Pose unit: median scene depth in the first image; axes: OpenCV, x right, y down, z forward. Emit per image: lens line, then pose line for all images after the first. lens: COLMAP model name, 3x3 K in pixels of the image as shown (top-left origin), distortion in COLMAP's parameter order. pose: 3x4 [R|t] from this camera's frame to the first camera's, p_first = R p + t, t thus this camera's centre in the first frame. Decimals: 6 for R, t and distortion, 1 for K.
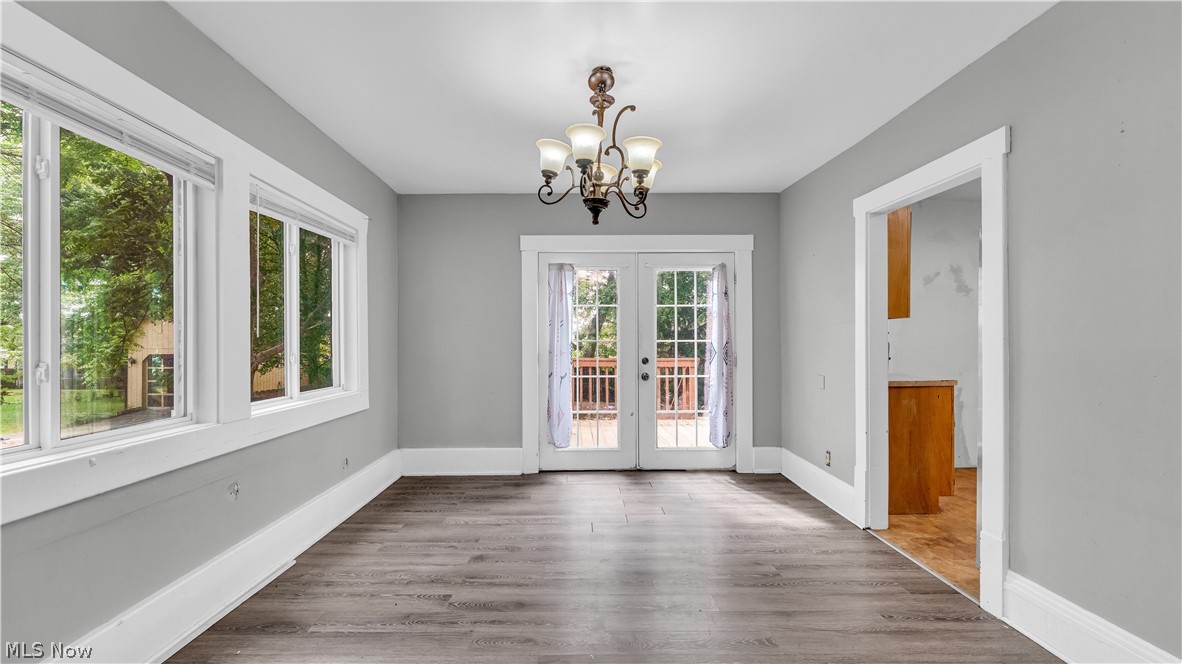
lens RADIAL K [[481.6, 0, 583.2], [0, 481.6, 340.6], [0, 0, 1]] dist [0.000791, 0.000005]
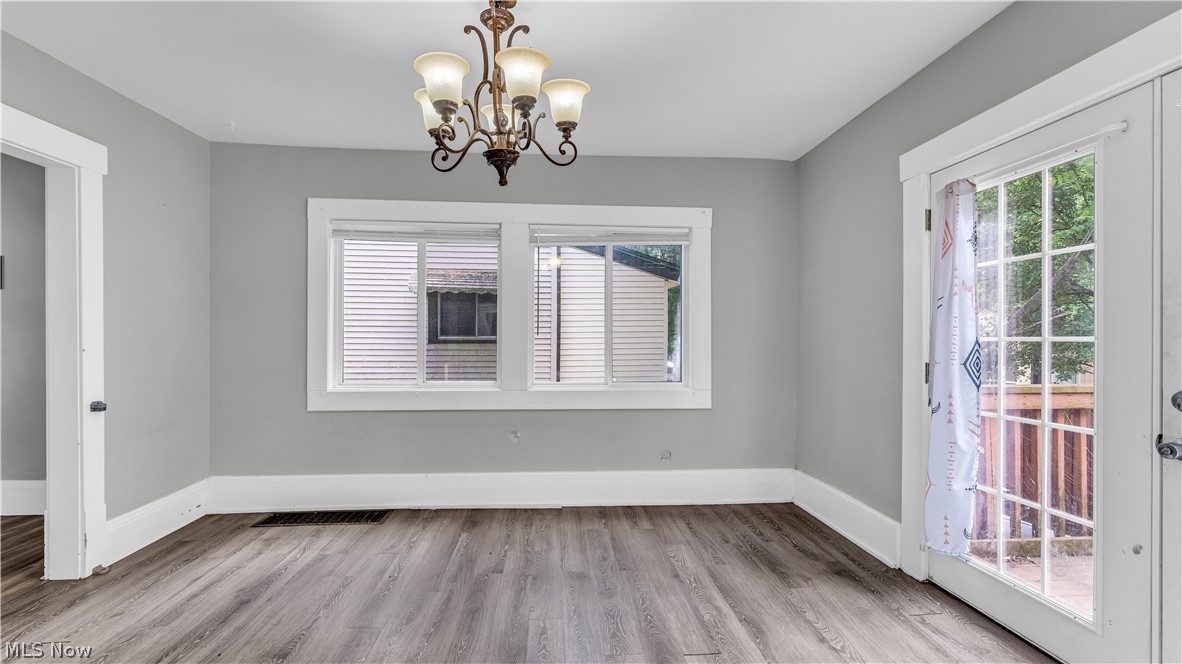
lens RADIAL K [[499.5, 0, 586.3], [0, 499.5, 337.5], [0, 0, 1]] dist [-0.000692, -0.000365]
pose [[0.052112, 0.002377, -0.998638, 0.962239], [0.001310, 0.999996, 0.002449, -0.003654], [0.998640, -0.001436, 0.052108, 1.273258]]
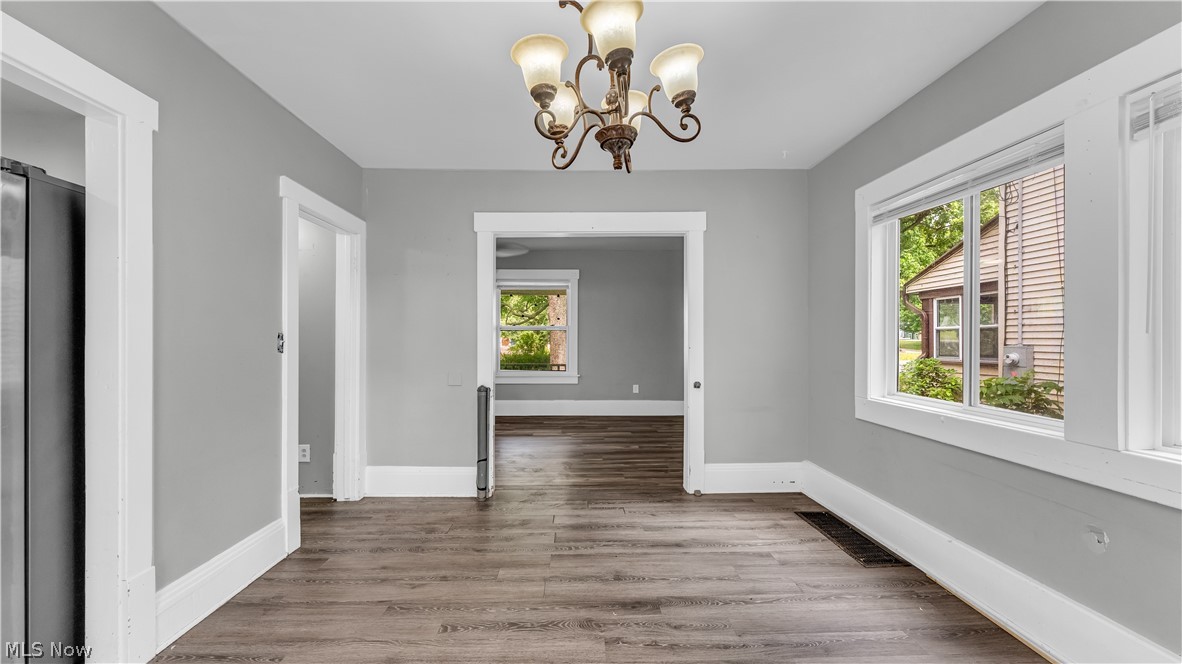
lens RADIAL K [[481.6, 0, 583.2], [0, 481.6, 340.6], [0, 0, 1]] dist [0.000791, 0.000005]
pose [[-0.999999, 0.001262, 0.000407, 0.084222], [0.001261, 0.999999, -0.000770, 0.002734], [-0.000408, -0.000770, -1.000000, 1.950569]]
